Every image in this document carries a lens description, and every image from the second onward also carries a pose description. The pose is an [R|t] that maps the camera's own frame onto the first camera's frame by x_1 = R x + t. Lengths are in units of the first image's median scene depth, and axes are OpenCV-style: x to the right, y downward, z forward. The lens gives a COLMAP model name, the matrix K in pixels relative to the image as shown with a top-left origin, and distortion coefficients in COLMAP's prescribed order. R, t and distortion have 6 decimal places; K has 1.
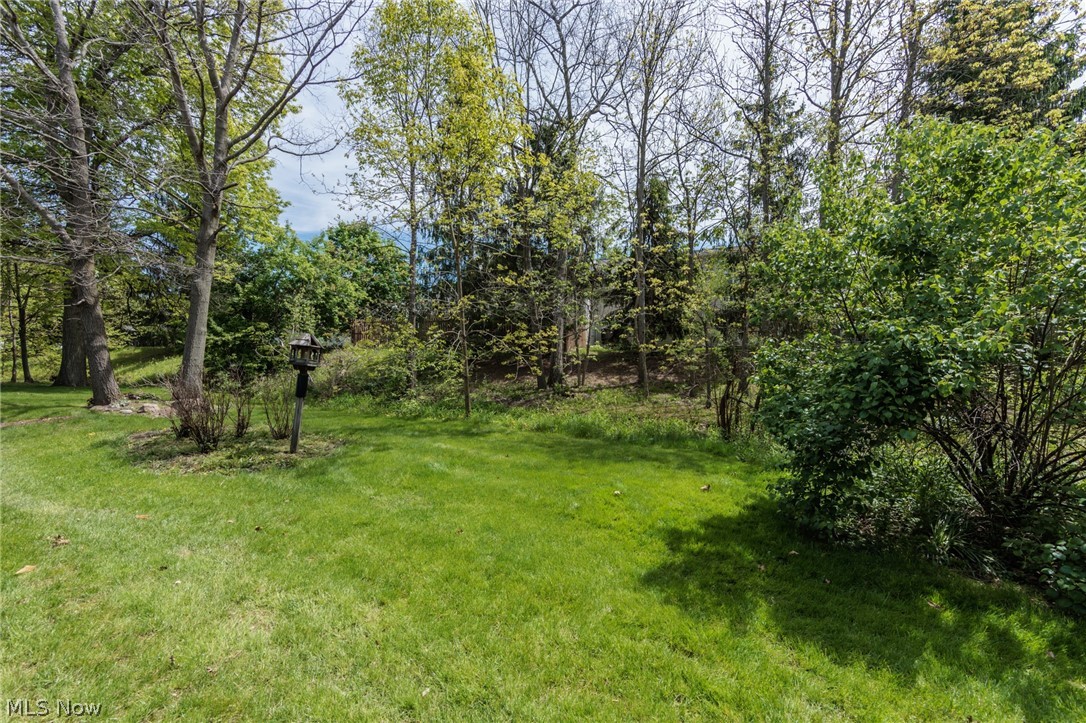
lens RADIAL K [[424.0, 0, 545.1], [0, 424.0, 359.0], [0, 0, 1]] dist [-0.001956, -0.000122]
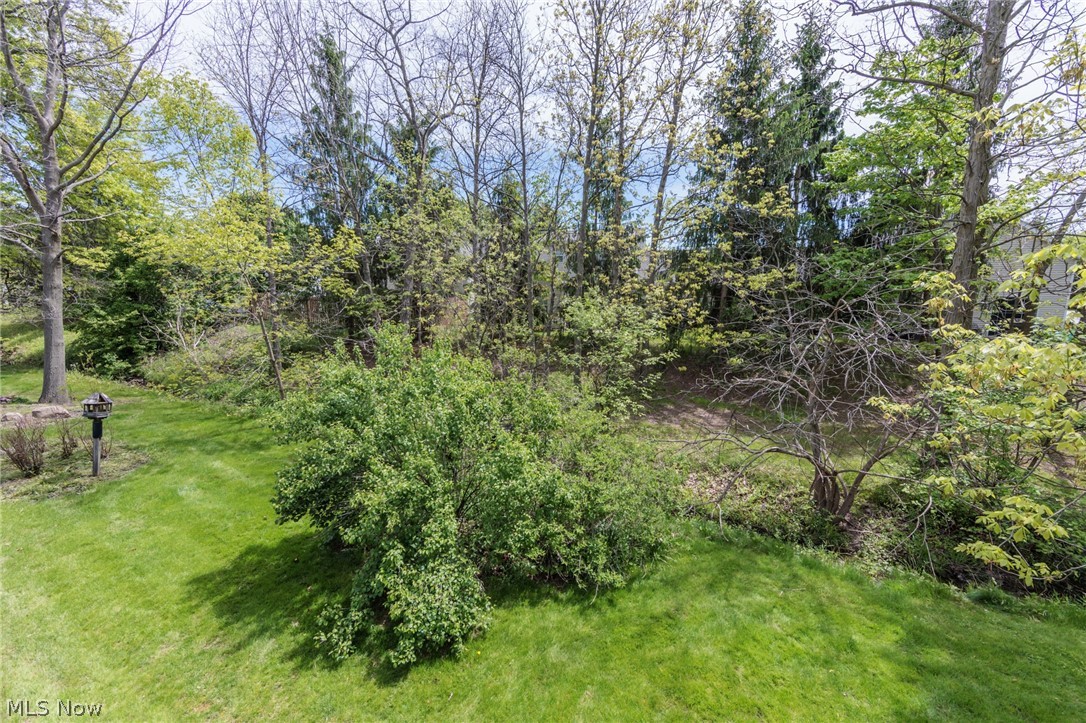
lens RADIAL K [[424.0, 0, 545.1], [0, 424.0, 359.0], [0, 0, 1]] dist [-0.001956, -0.000122]
pose [[0.997145, 0.003108, 0.075445, 0.329055], [-0.014402, 0.988638, 0.149622, -0.163833], [-0.074123, -0.150281, 0.985861, -0.189716]]
